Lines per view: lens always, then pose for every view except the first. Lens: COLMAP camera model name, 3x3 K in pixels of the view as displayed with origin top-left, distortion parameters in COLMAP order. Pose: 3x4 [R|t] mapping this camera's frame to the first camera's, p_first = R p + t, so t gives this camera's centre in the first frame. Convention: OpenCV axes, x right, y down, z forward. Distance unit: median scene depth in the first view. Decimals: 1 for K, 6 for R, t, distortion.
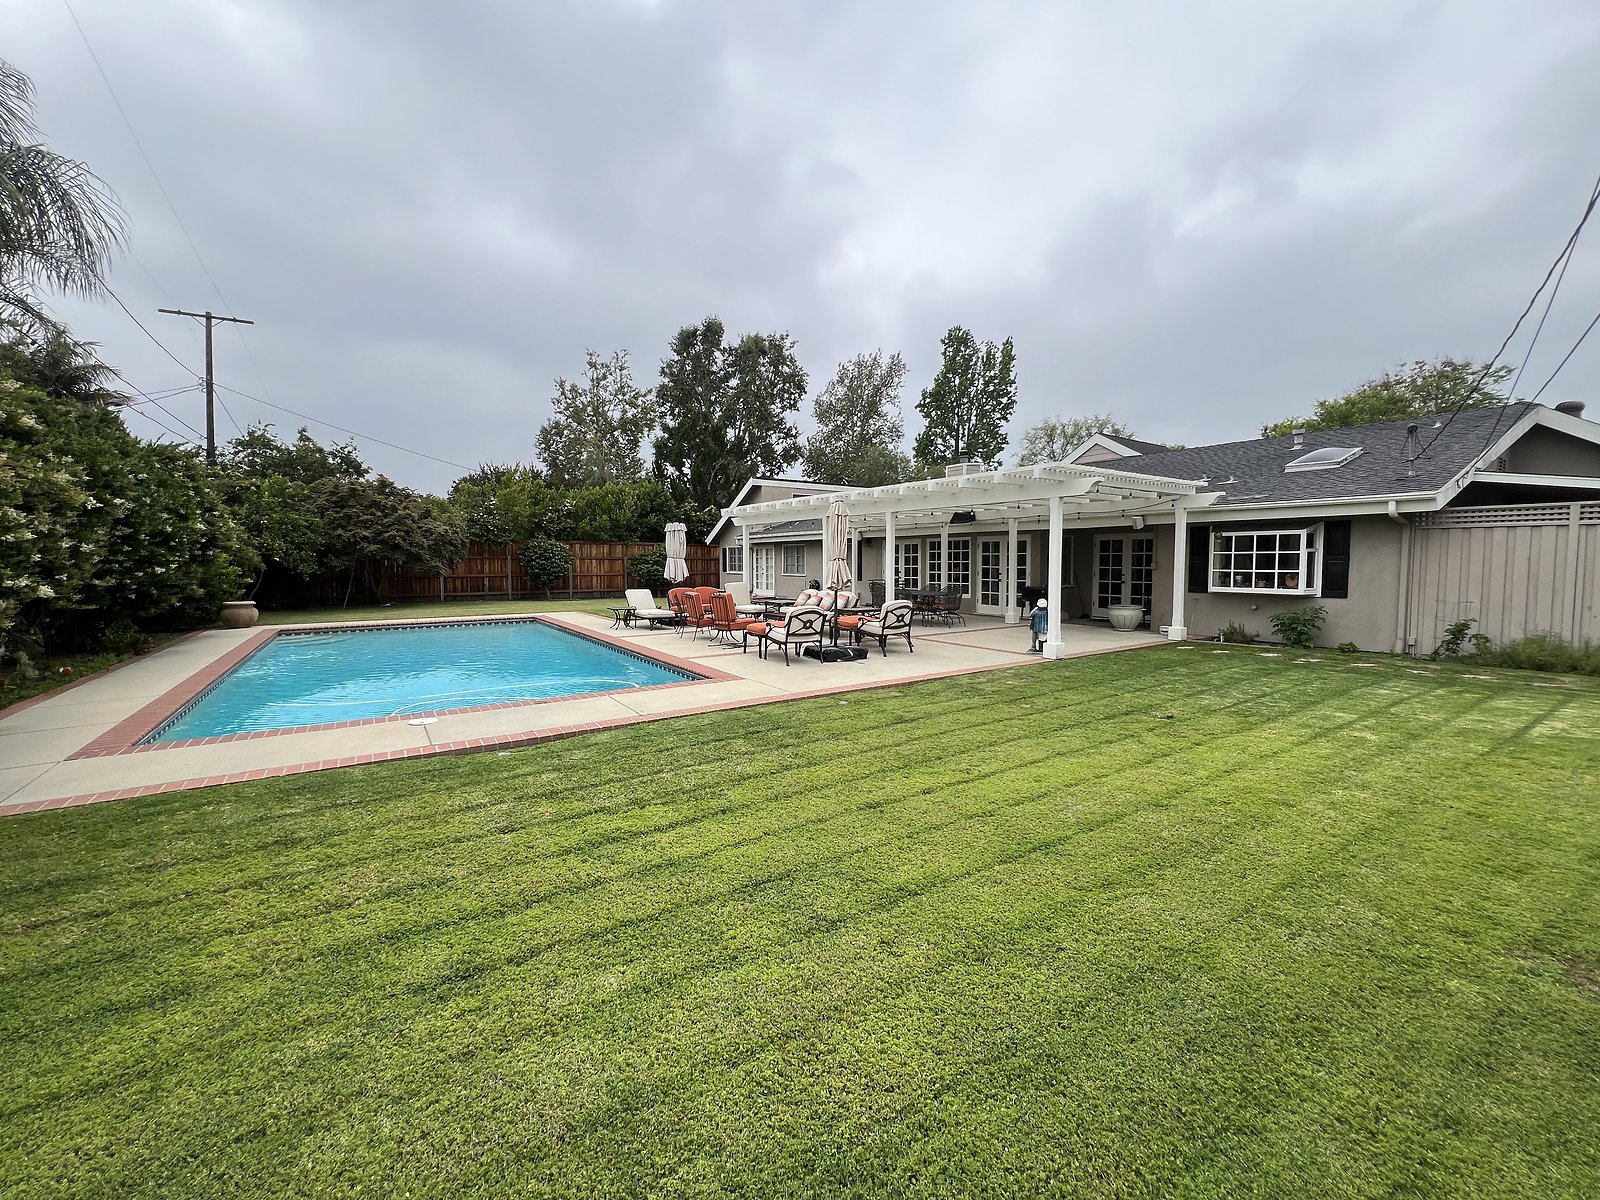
lens RADIAL K [[645.5, 0, 801.0], [0, 645.5, 597.5], [0, 0, 1]] dist [-0.004353, 0.001055]
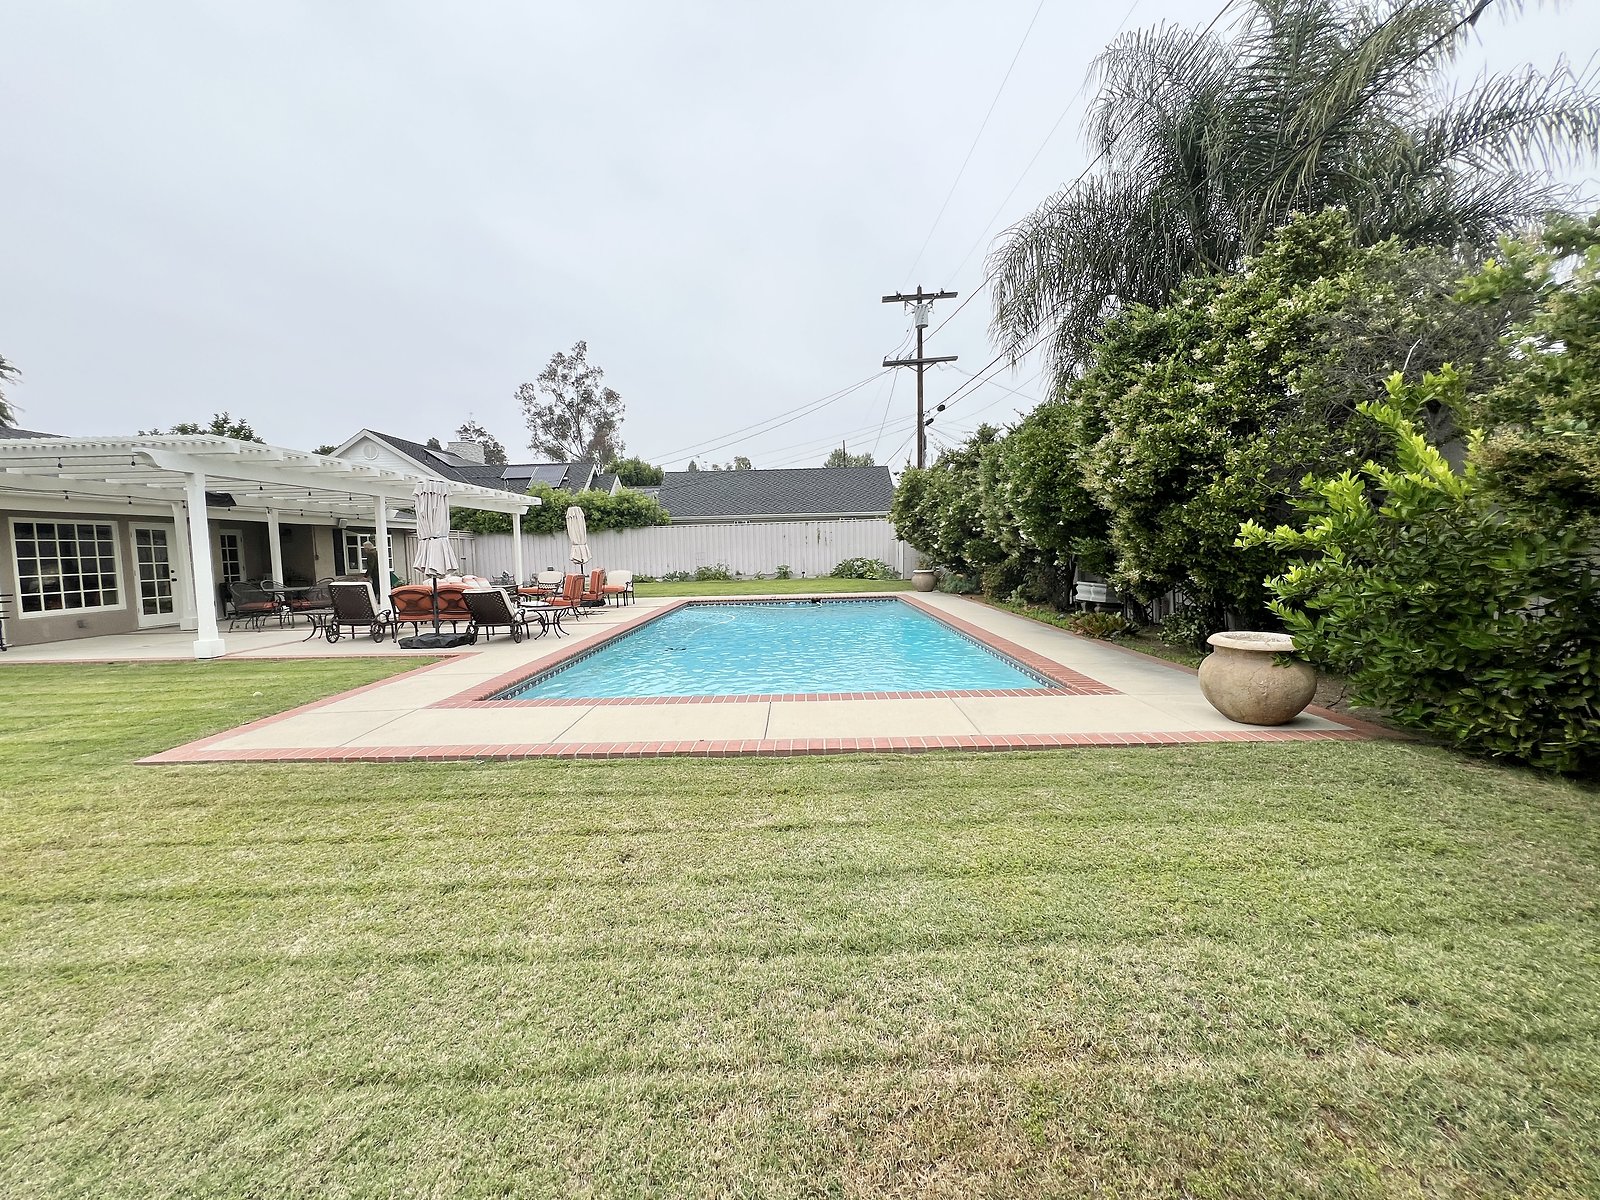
lens RADIAL K [[645.5, 0, 802.9], [0, 645.5, 596.0], [0, 0, 1]] dist [-0.004353, 0.001055]
pose [[-0.827064, -0.019095, 0.561784, -0.575148], [0.059189, 0.990908, 0.120821, -0.042076], [-0.558983, 0.133178, -0.818414, 0.905428]]
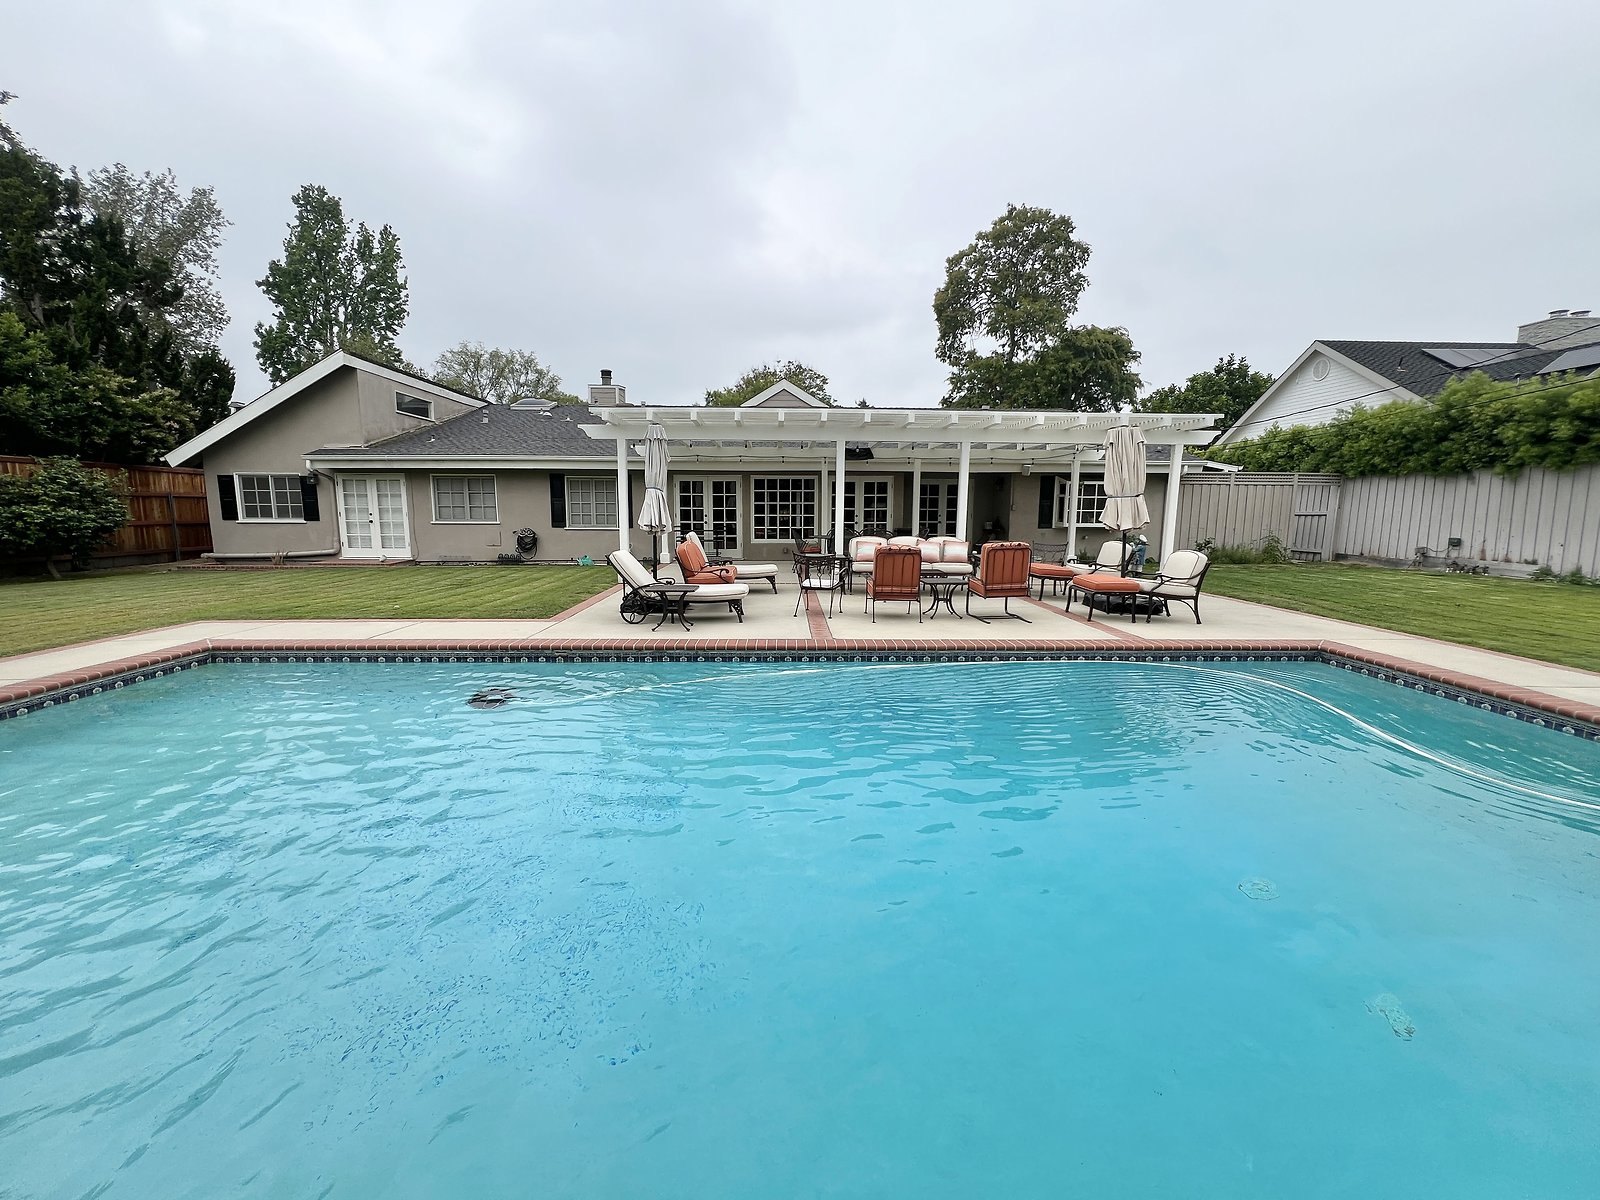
lens RADIAL K [[645.5, 0, 795.8], [0, 645.5, 595.4], [0, 0, 1]] dist [-0.004353, 0.001055]
pose [[0.544099, -0.109165, 0.831889, -0.414821], [0.042514, 0.993813, 0.102607, -0.016049], [-0.837943, -0.020461, 0.545374, 0.406707]]
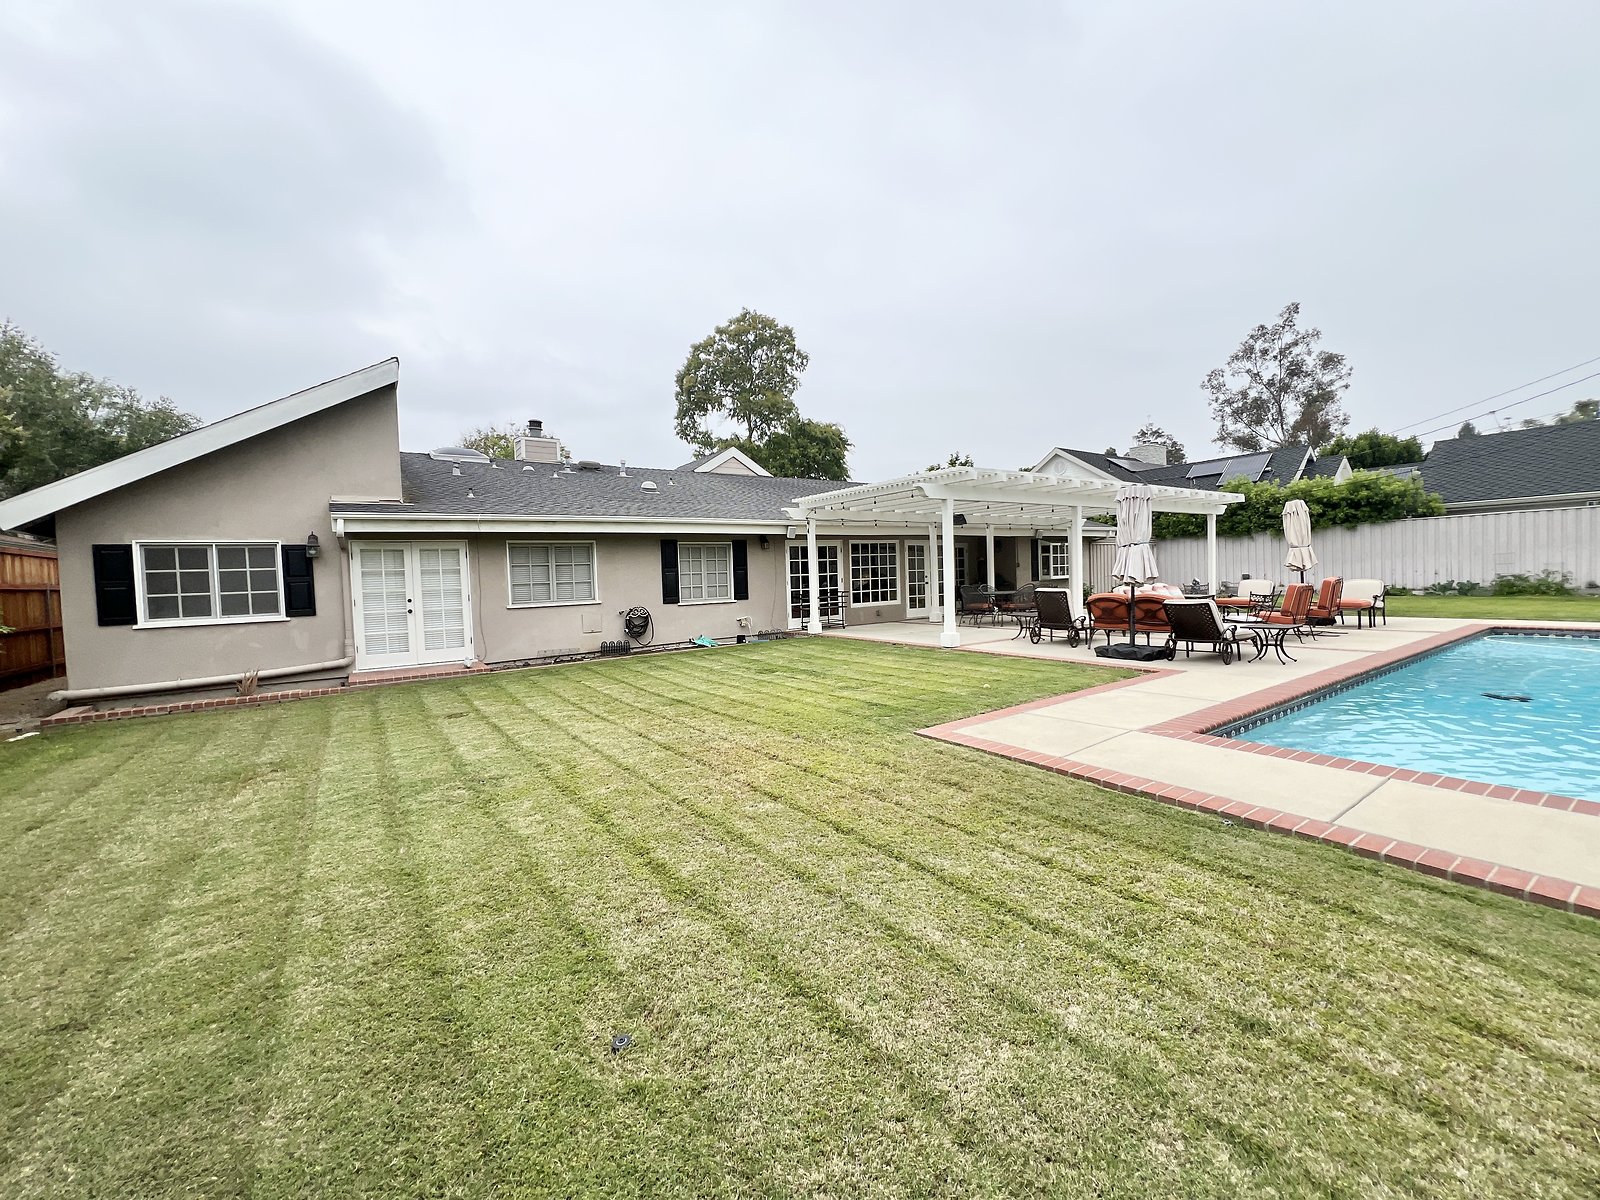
lens RADIAL K [[645.5, 0, 790.7], [0, 645.5, 595.5], [0, 0, 1]] dist [-0.004353, 0.001055]
pose [[-0.002381, -0.030707, 0.999526, -0.543986], [0.093742, 0.995120, 0.030795, -0.043892], [-0.995594, 0.093771, 0.000509, 0.907348]]
